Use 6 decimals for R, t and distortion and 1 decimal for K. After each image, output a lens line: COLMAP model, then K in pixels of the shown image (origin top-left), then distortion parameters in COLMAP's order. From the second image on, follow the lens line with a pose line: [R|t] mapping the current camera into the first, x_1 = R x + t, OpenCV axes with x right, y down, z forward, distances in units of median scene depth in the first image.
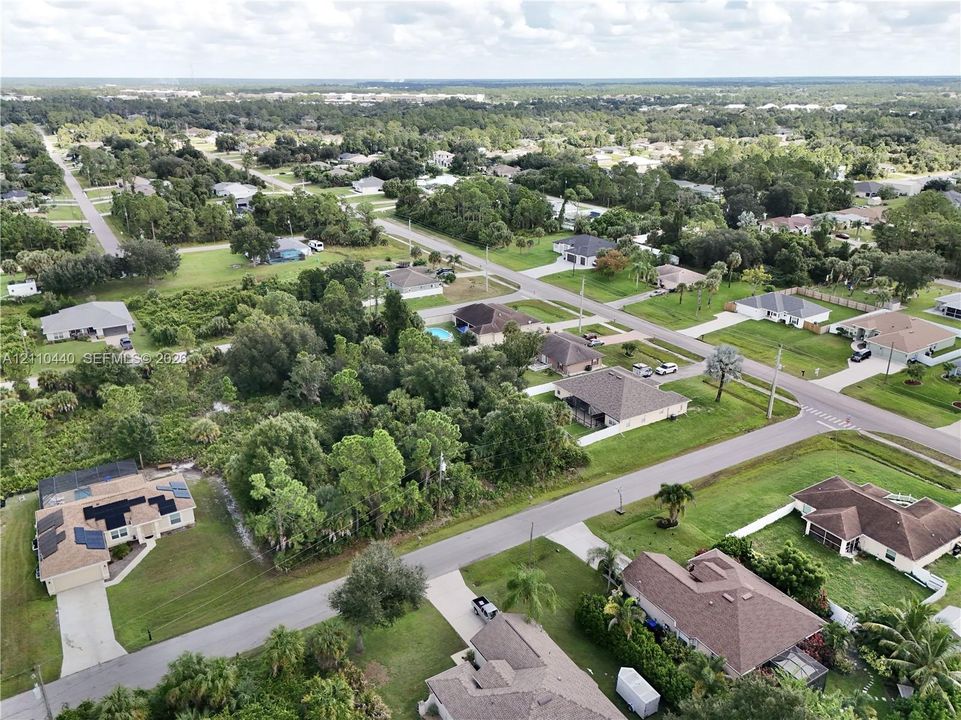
lens RADIAL K [[719.2, 0, 480.5], [0, 719.2, 360.0], [0, 0, 1]] dist [0.075289, -0.069490]
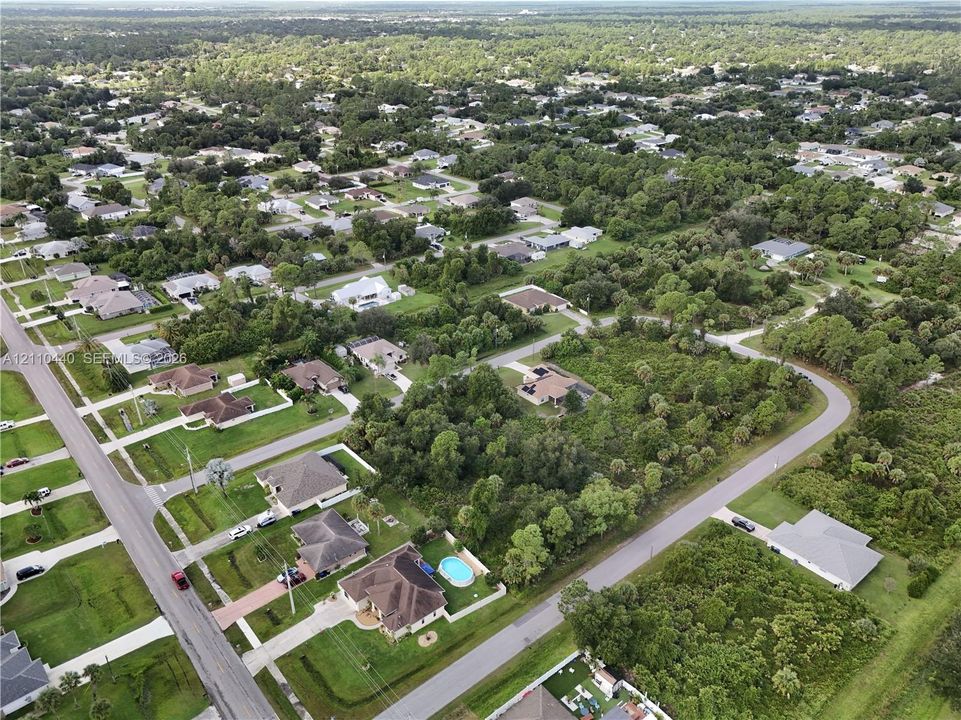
lens RADIAL K [[712.7, 0, 483.8], [0, 712.7, 358.4], [0, 0, 1]] dist [0.077491, -0.080670]
pose [[-0.988524, 0.070792, -0.133446, 0.009322], [-0.051490, 0.672590, 0.738222, -0.907483], [0.142015, 0.736622, -0.661226, 1.417311]]
